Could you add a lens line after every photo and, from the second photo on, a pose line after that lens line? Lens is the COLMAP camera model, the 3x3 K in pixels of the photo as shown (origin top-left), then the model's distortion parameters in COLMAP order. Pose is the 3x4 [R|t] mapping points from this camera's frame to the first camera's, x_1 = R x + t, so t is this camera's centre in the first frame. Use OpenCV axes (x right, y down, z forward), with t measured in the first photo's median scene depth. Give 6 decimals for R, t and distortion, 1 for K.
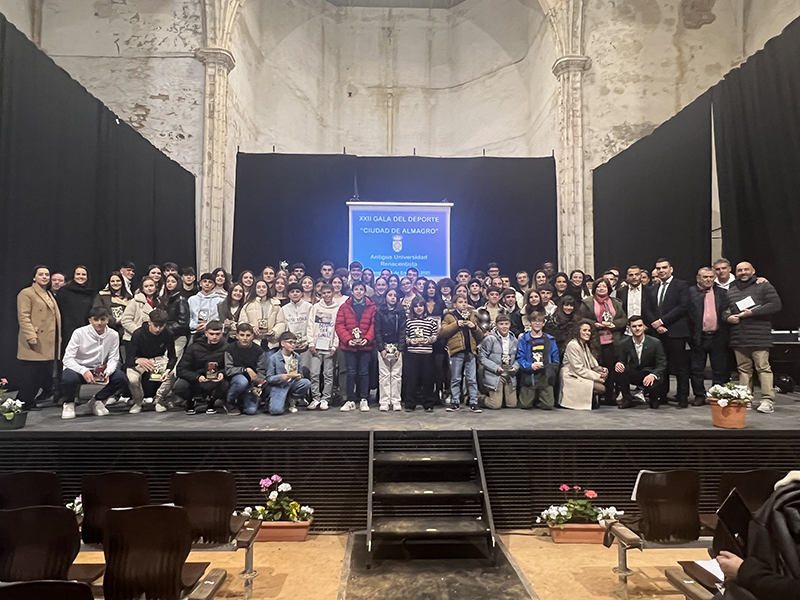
lens RADIAL K [[534.9, 0, 395.2], [0, 534.9, 301.8], [0, 0, 1]] dist [0.011529, -0.003137]
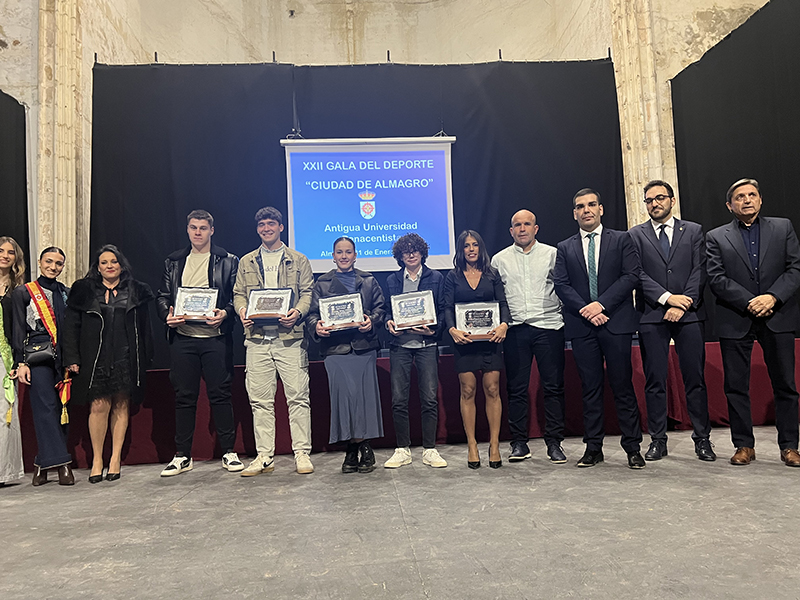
lens RADIAL K [[659.4, 0, 407.2], [0, 659.4, 293.0], [0, 0, 1]] dist [0.045753, -0.034164]
pose [[0.997617, -0.043515, 0.053534, 0.004444], [0.045650, 0.998183, -0.039319, 0.022367], [-0.051725, 0.041669, 0.997792, 0.237669]]
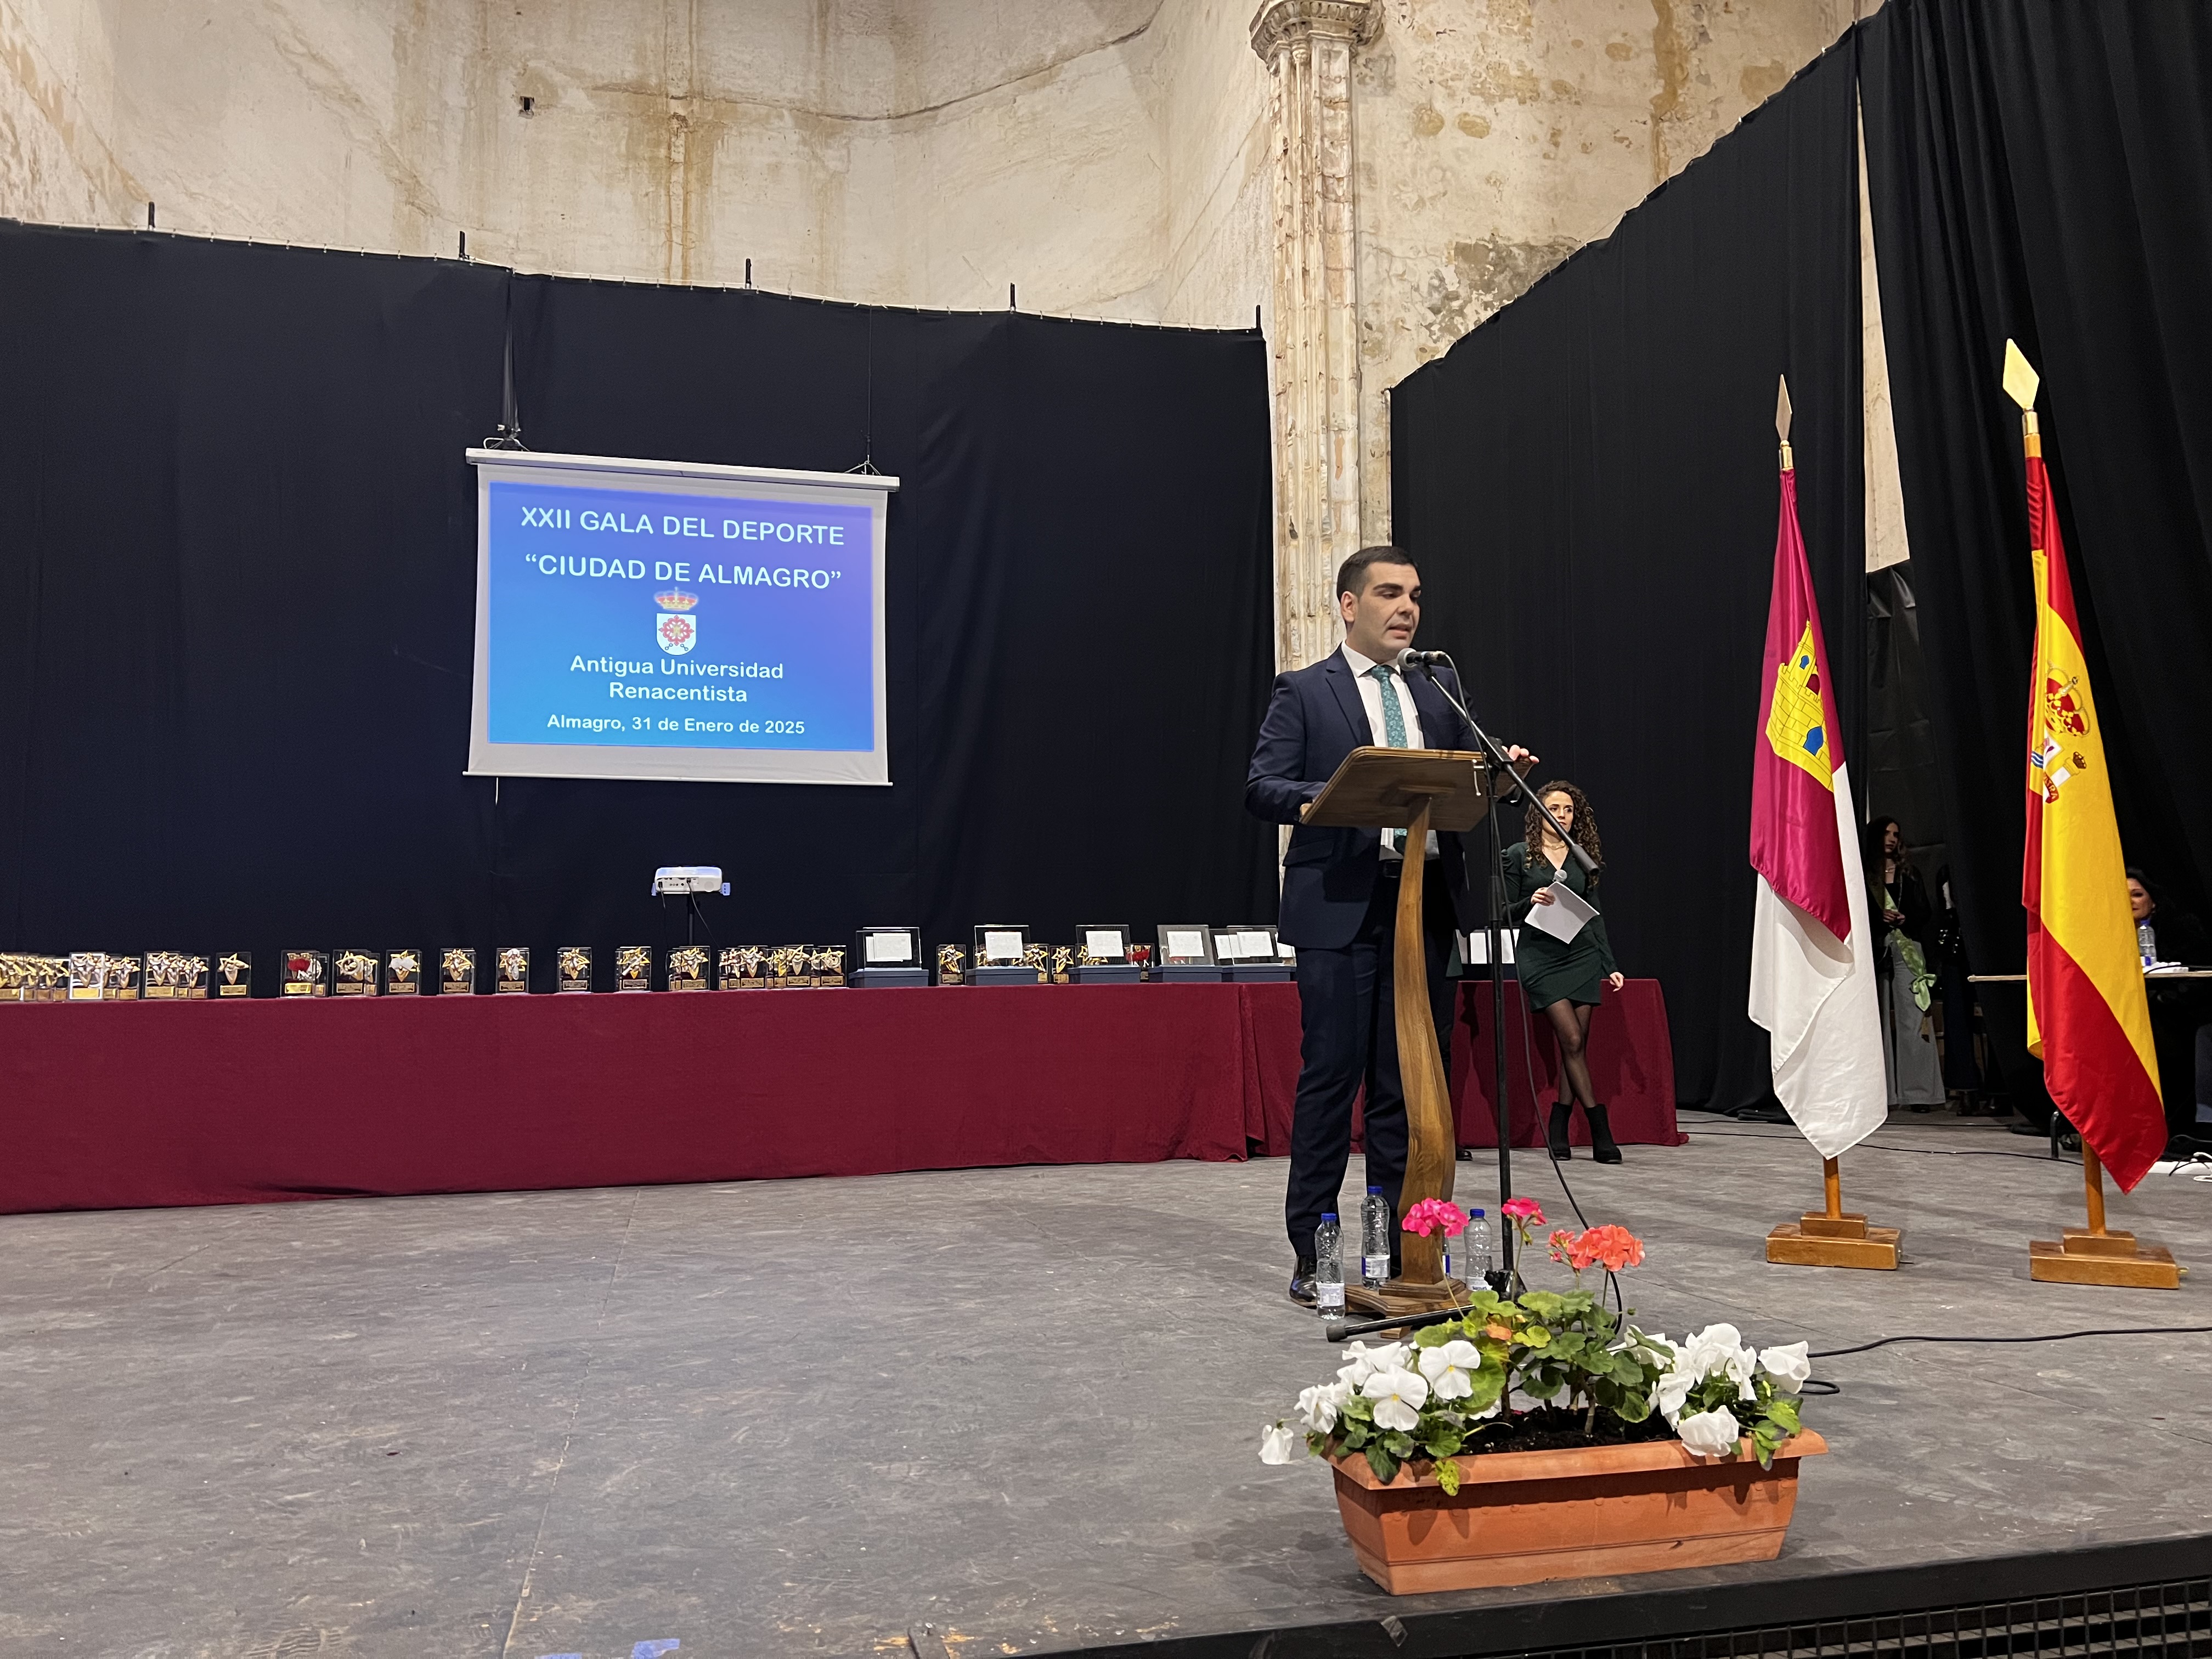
lens RADIAL K [[1701.9, 0, 1090.1], [0, 1701.9, 824.3], [0, 0, 1]] dist [0.046879, -0.042466]
pose [[0.977737, 0.008900, 0.209644, 0.025474], [-0.000974, 0.999282, -0.037880, 0.017883], [-0.209831, 0.036833, 0.977044, 0.156696]]
